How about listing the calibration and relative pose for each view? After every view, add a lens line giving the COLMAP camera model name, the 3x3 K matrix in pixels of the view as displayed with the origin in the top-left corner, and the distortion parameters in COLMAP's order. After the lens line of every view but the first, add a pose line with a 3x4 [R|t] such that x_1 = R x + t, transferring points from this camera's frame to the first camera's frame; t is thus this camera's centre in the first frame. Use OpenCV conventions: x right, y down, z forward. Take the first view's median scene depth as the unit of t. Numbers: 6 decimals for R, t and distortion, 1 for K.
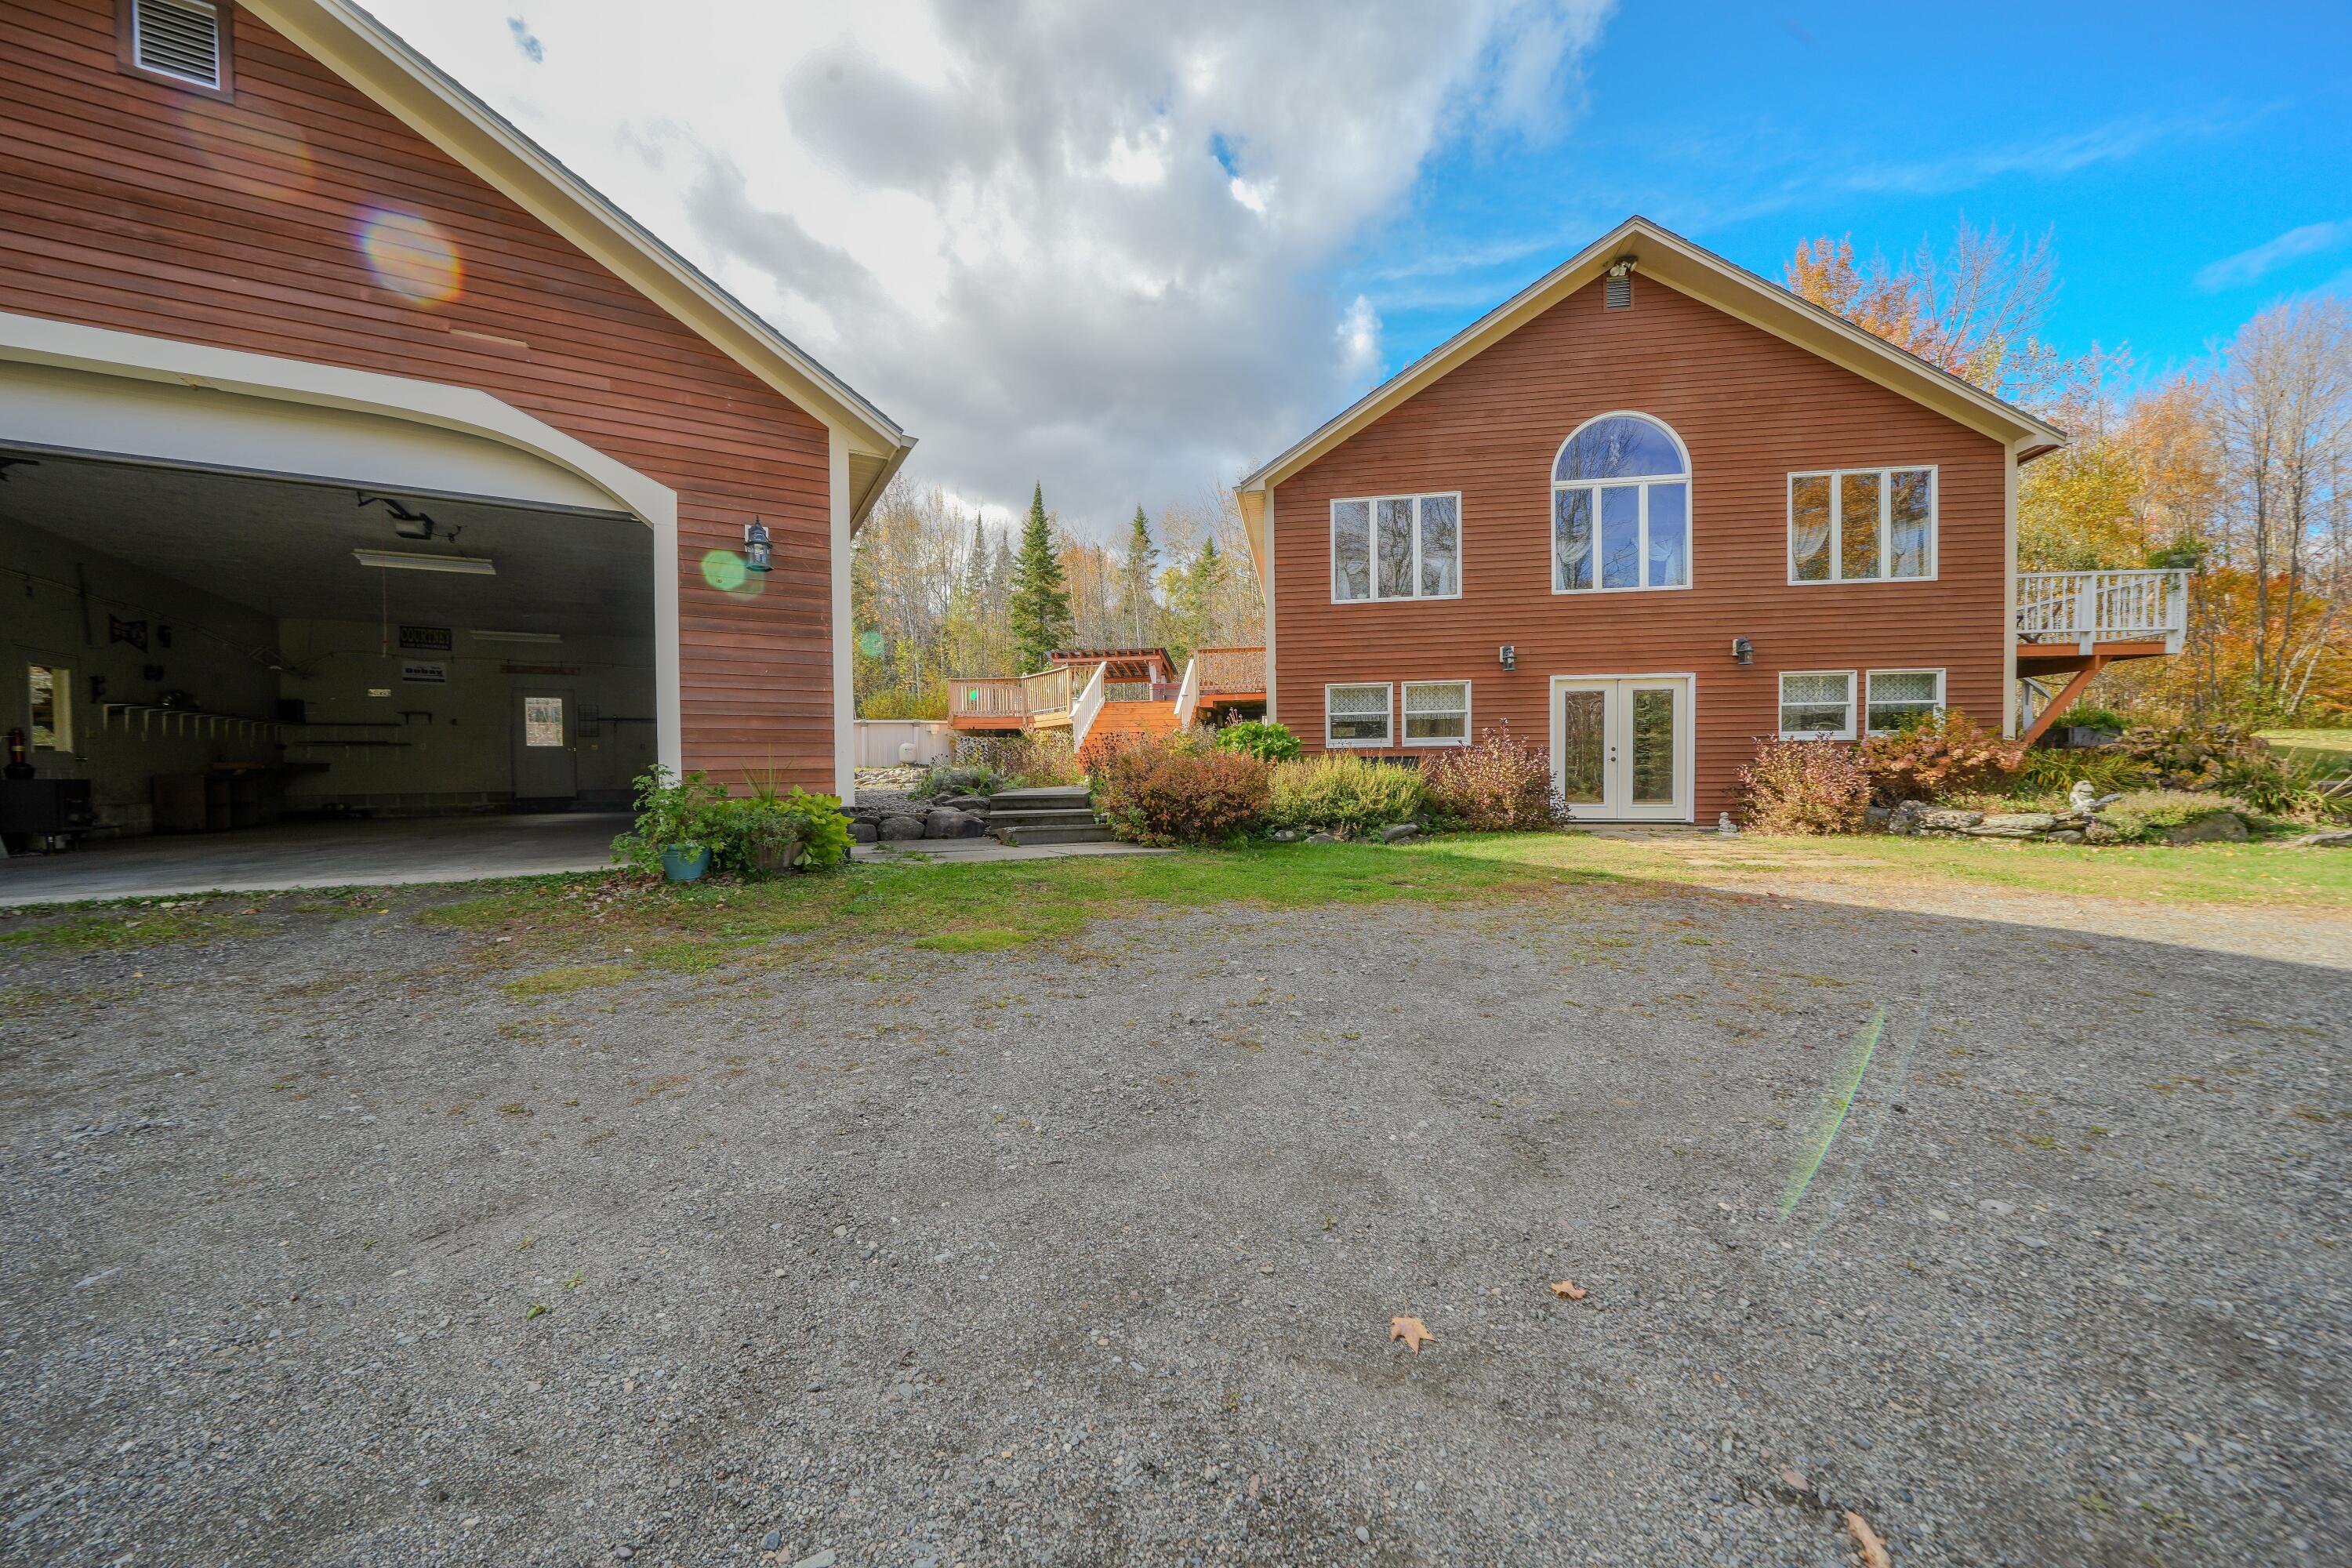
lens RADIAL K [[796.7, 0, 1174.7], [0, 796.7, 788.6], [0, 0, 1]] dist [-0.038515, 0.004219]
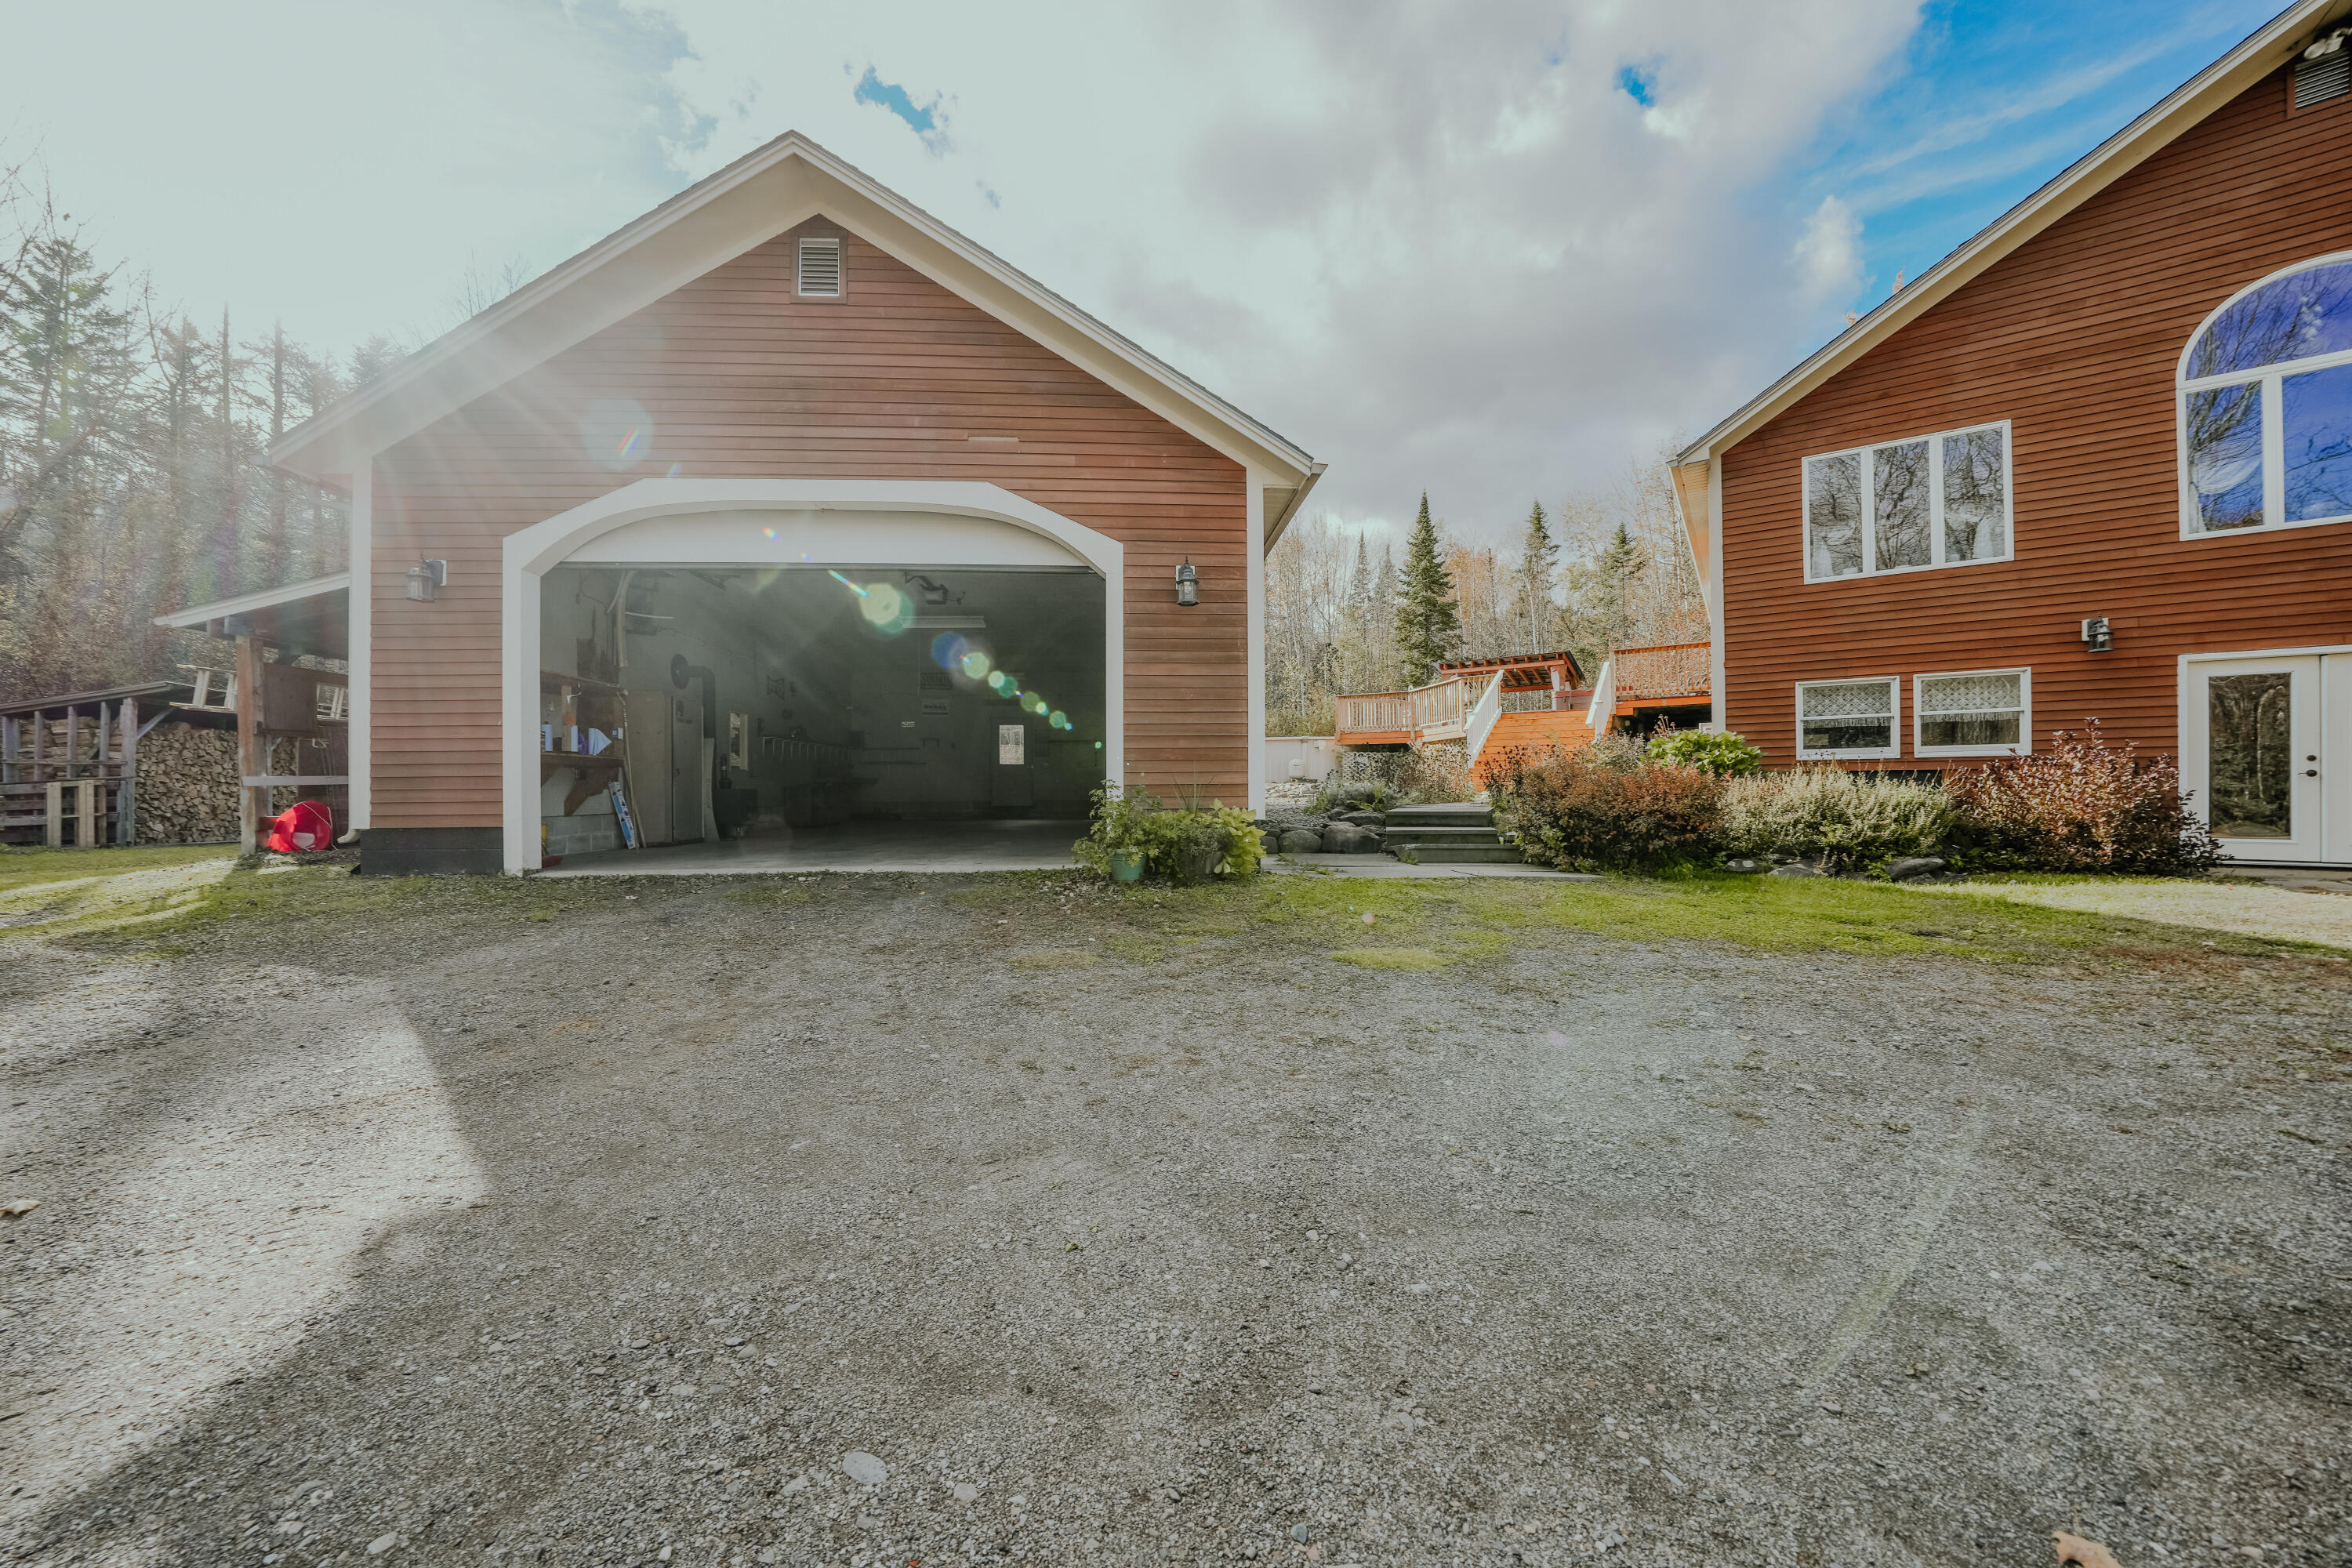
lens RADIAL K [[796.7, 0, 1174.7], [0, 796.7, 788.6], [0, 0, 1]] dist [-0.038515, 0.004219]
pose [[0.892366, 0.005654, -0.451277, -0.034354], [-0.014159, 0.999780, -0.015472, -0.000837], [0.451090, 0.020196, 0.892250, -0.004514]]
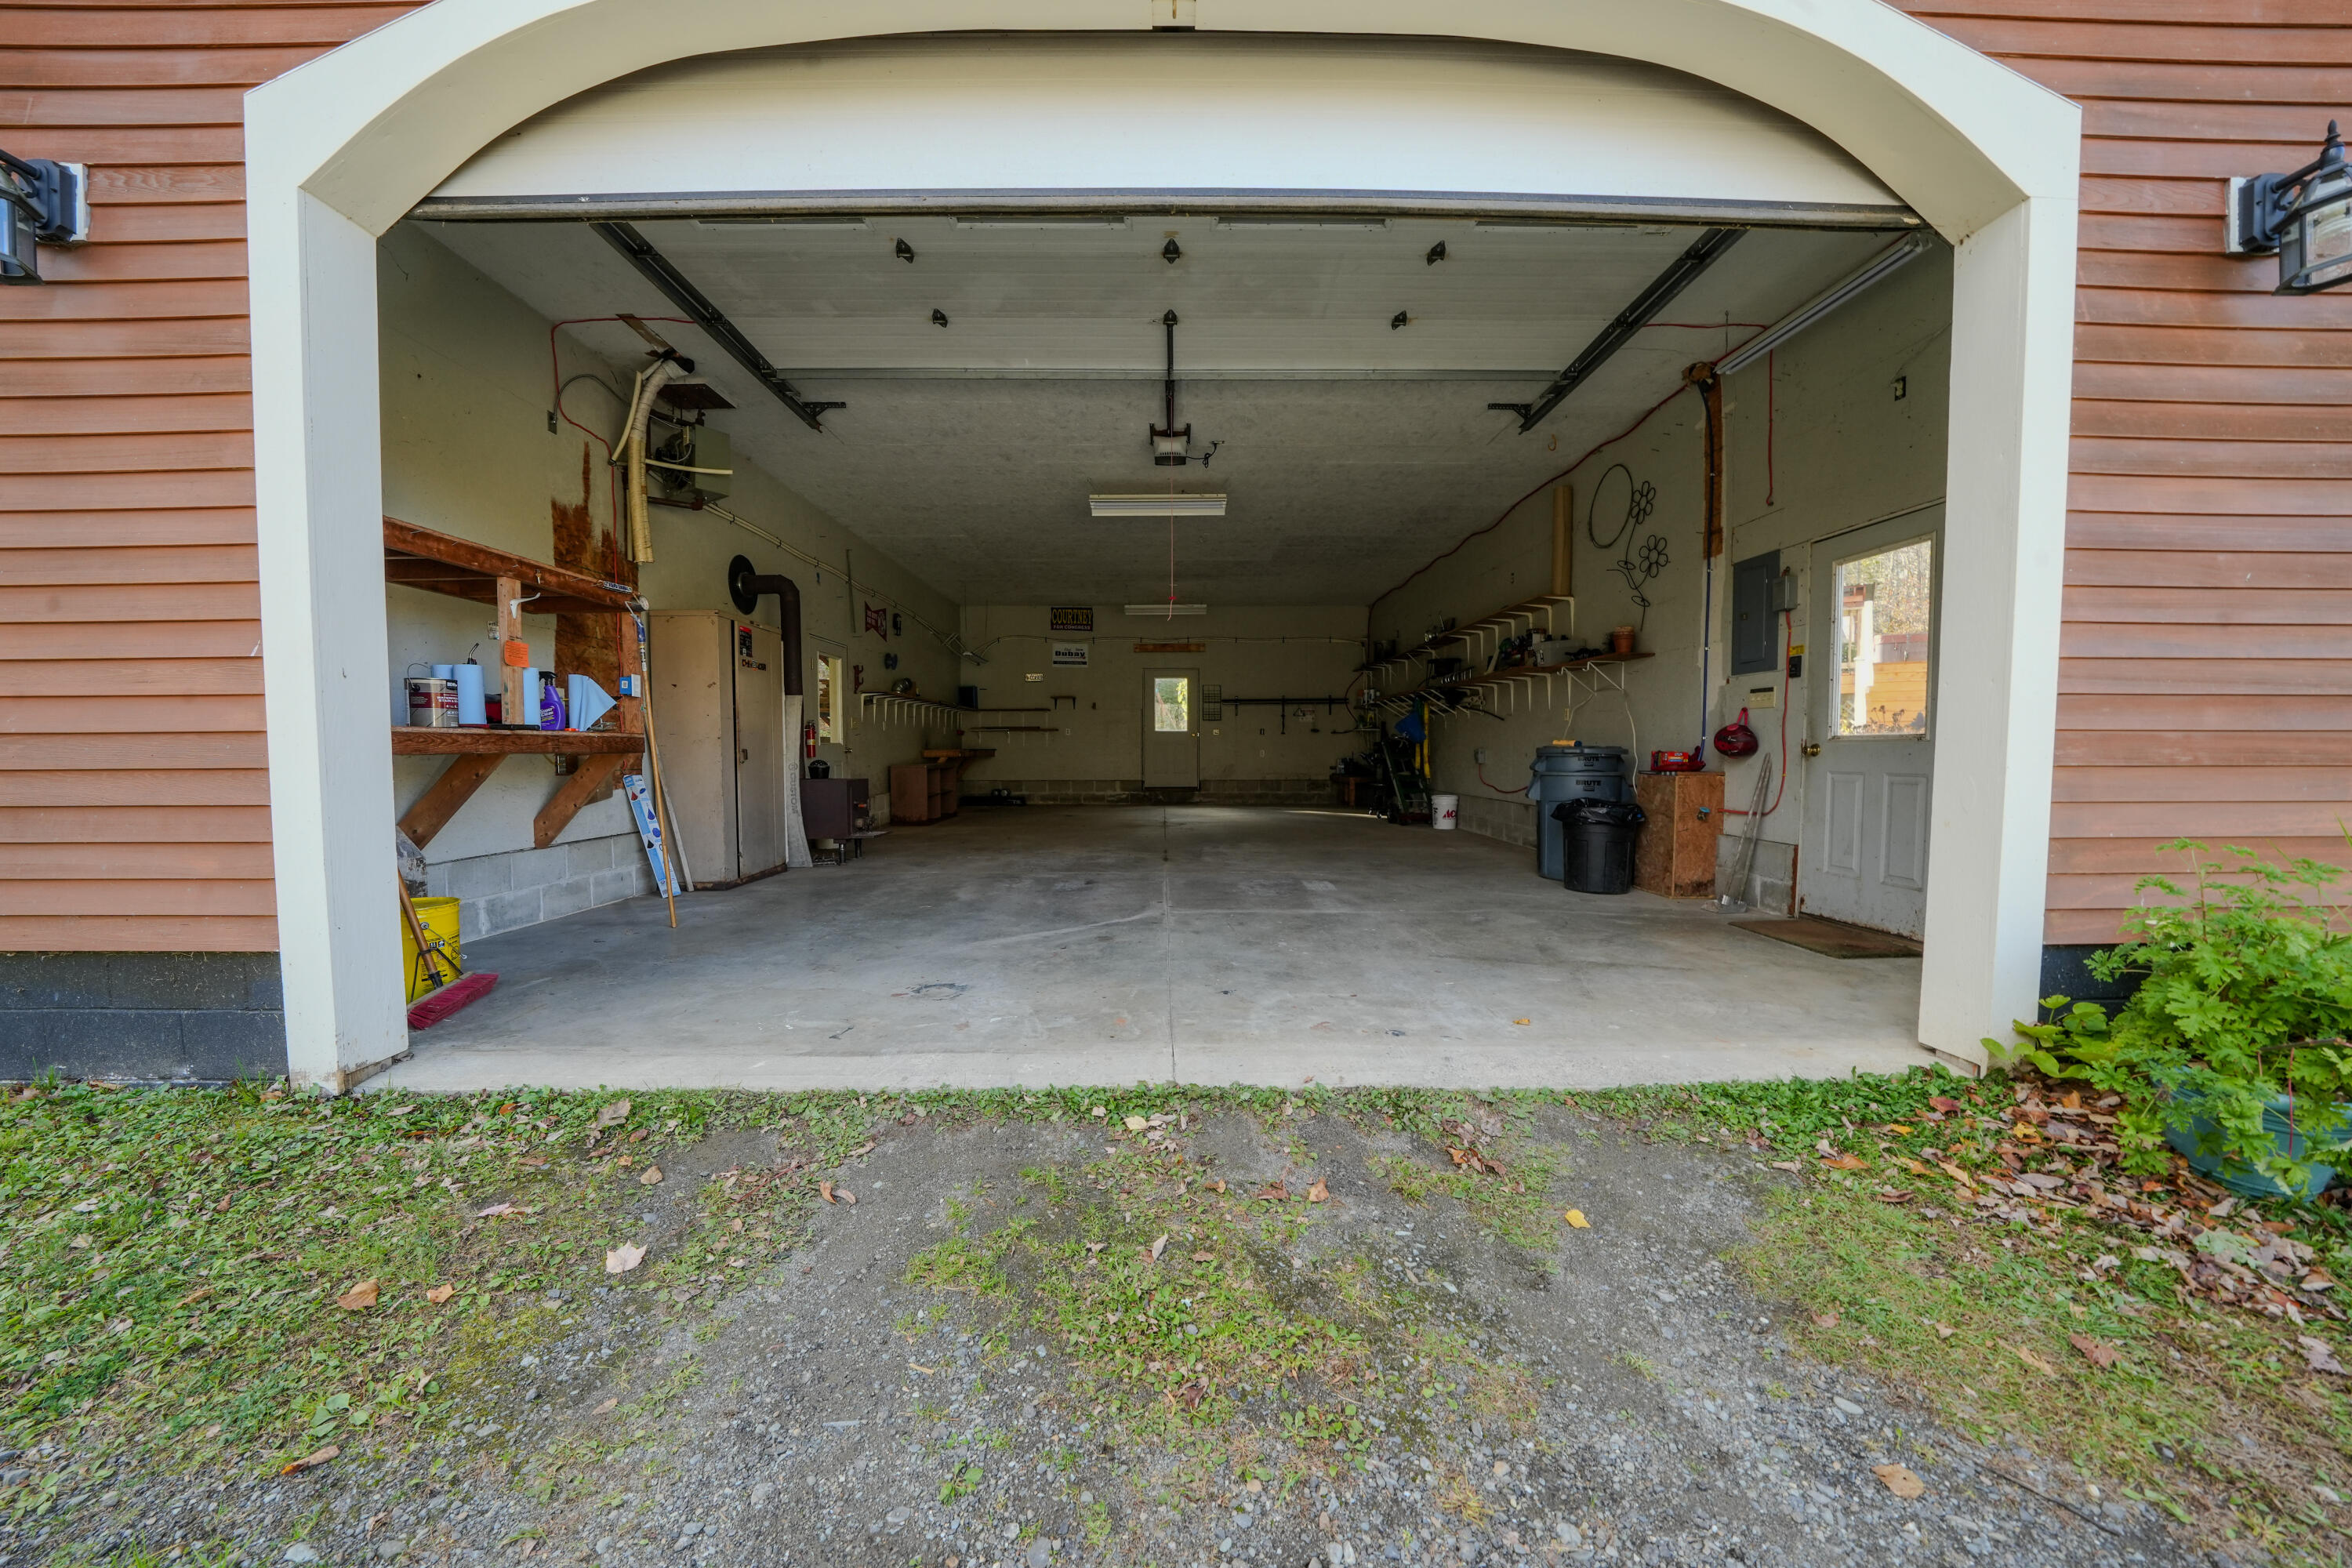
lens RADIAL K [[821.4, 0, 1170.9], [0, 821.4, 788.3], [0, 0, 1]] dist [-0.029767, 0.003735]
pose [[0.857390, 0.035210, -0.513462, -0.740071], [-0.020552, 0.999204, 0.034201, -0.048327], [0.514257, -0.018771, 0.857431, 0.402428]]
